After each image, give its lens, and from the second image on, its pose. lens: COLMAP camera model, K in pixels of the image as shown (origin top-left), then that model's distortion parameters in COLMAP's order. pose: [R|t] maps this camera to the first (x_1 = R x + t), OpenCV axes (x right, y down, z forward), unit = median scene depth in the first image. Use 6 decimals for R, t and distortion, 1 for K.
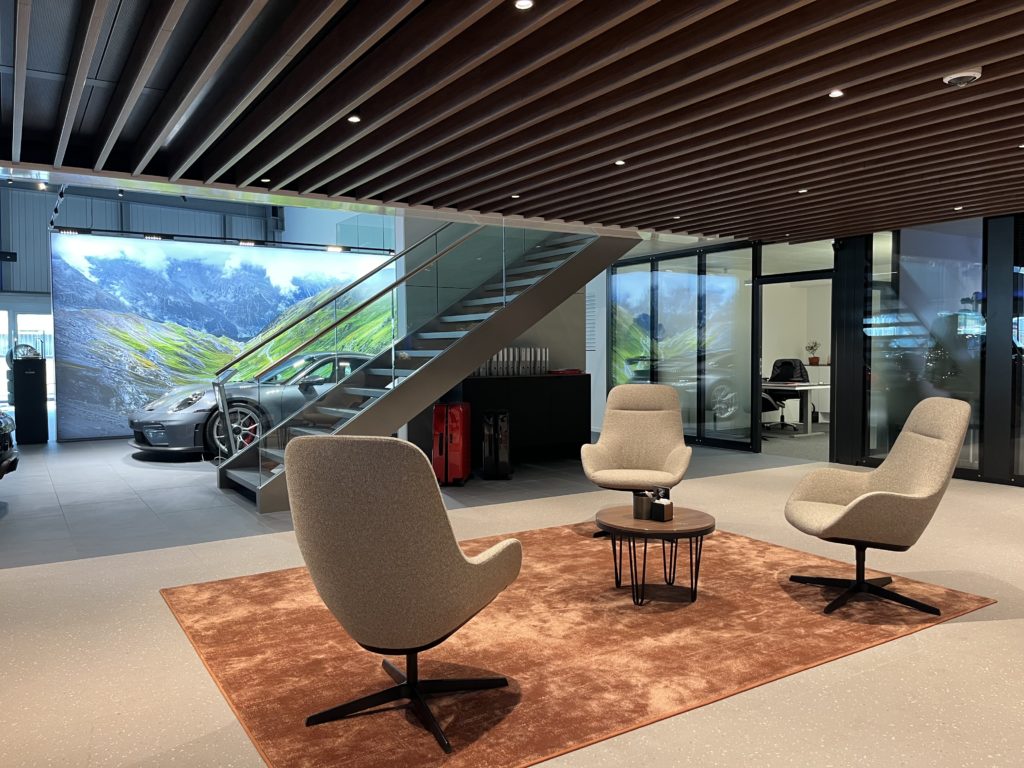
lens RADIAL K [[783.8, 0, 510.7], [0, 783.8, 388.4], [0, 0, 1]] dist [0.058504, -0.065314]
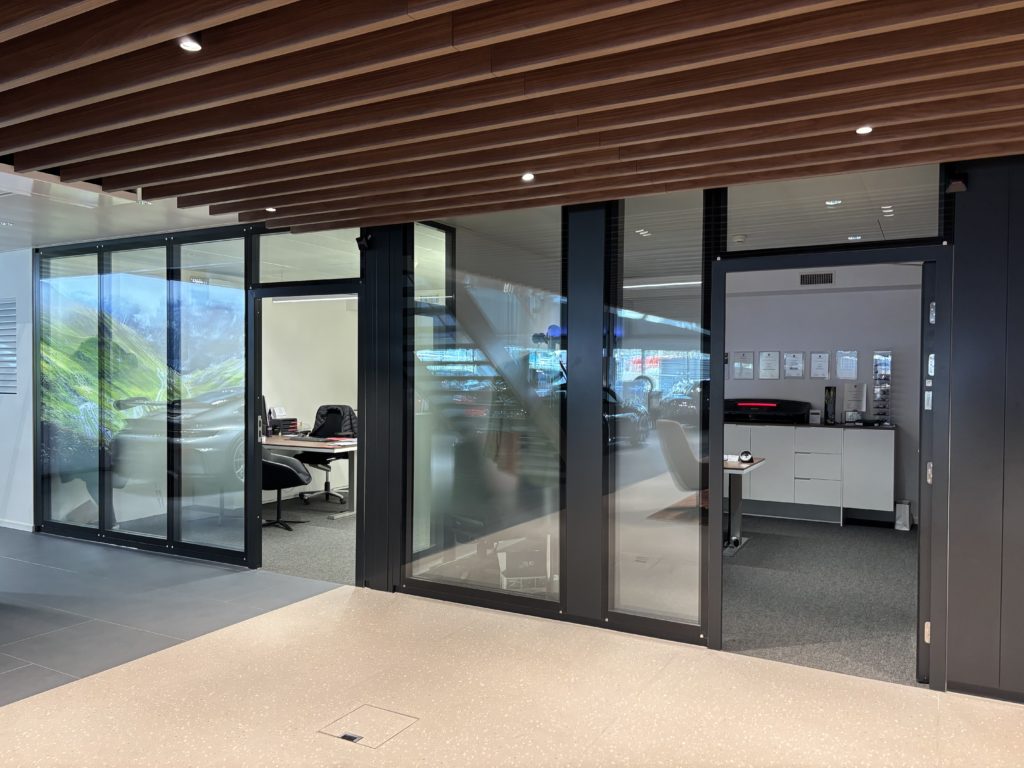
lens RADIAL K [[745.3, 0, 510.3], [0, 745.3, 395.1], [0, 0, 1]] dist [0.025159, -0.011776]
pose [[0.883320, 0.000522, 0.468770, 0.209941], [0.008404, 0.999821, -0.016951, -0.042072], [-0.468695, 0.018913, 0.883158, 0.373785]]
